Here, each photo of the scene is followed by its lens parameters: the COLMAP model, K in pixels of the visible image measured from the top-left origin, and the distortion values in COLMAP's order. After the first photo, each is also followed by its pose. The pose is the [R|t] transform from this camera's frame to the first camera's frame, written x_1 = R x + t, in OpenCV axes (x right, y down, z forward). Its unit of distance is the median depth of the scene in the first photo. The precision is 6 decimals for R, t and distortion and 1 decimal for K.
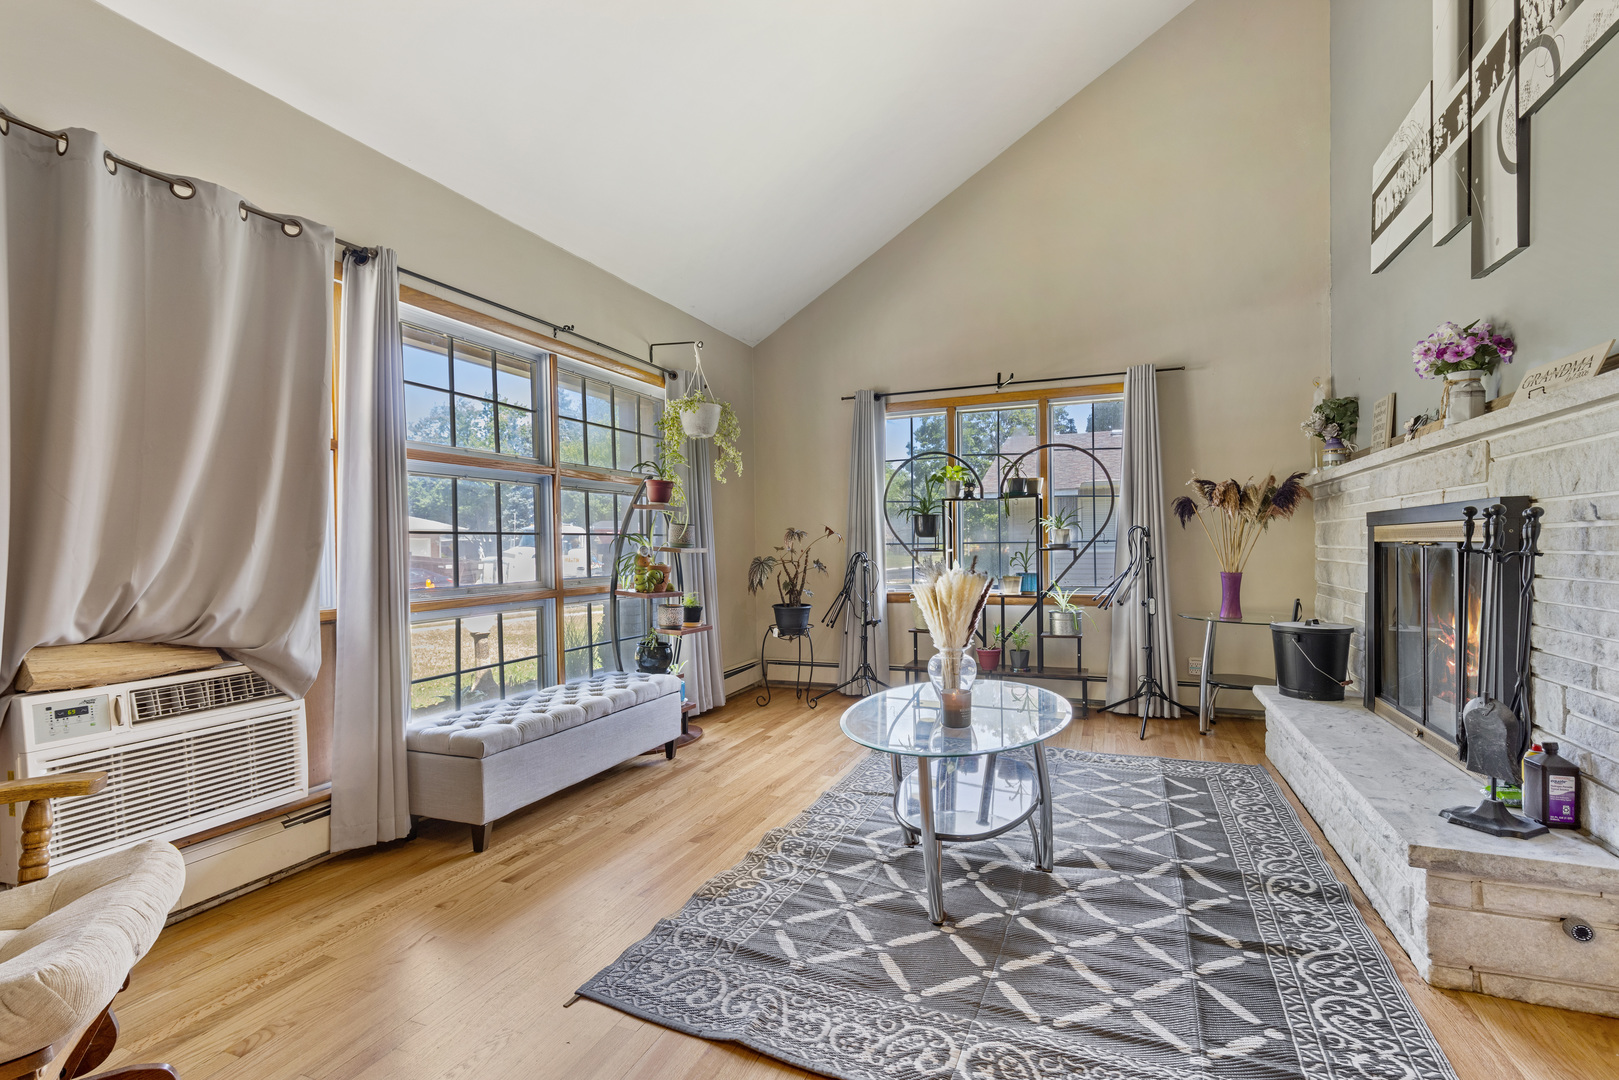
lens RADIAL K [[734.2, 0, 808.3], [0, 734.2, 547.7], [0, 0, 1]] dist [0.005965, -0.000679]
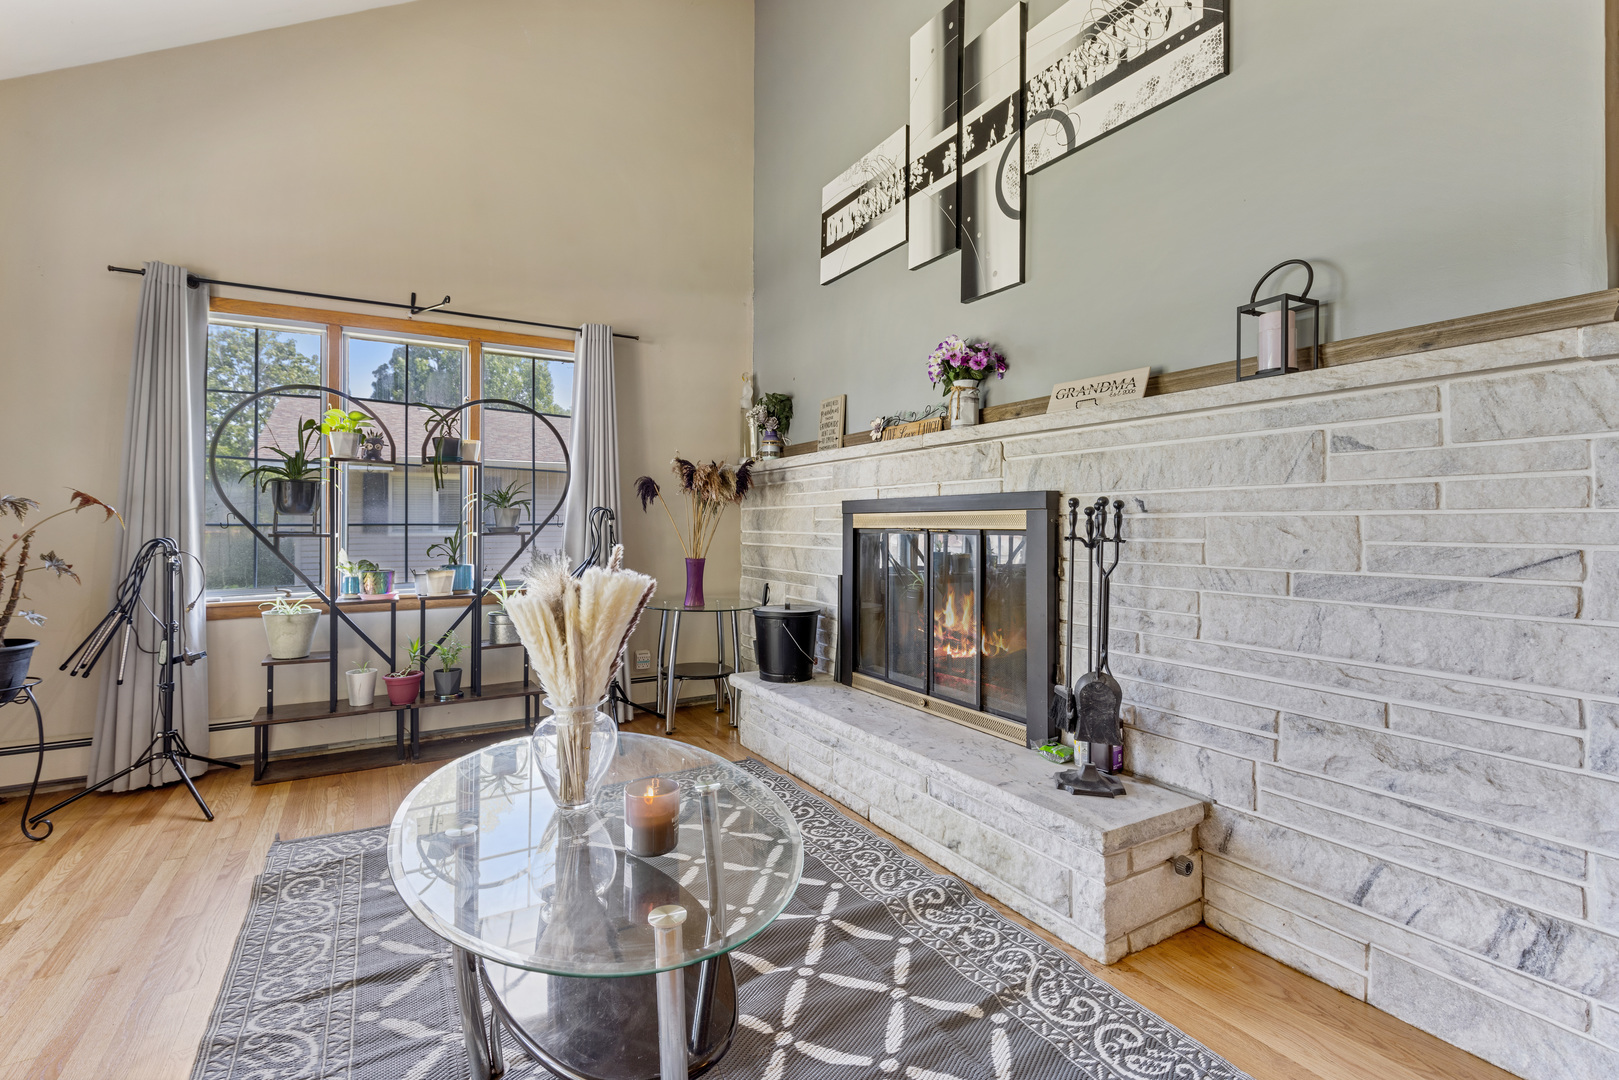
lens RADIAL K [[734.2, 0, 800.7], [0, 734.2, 516.7], [0, 0, 1]] dist [0.005965, -0.000679]
pose [[0.612263, 0.019514, 0.790414, -0.151145], [-0.004616, 0.999767, -0.021107, -0.002013], [-0.790641, 0.009274, 0.612210, 0.463046]]
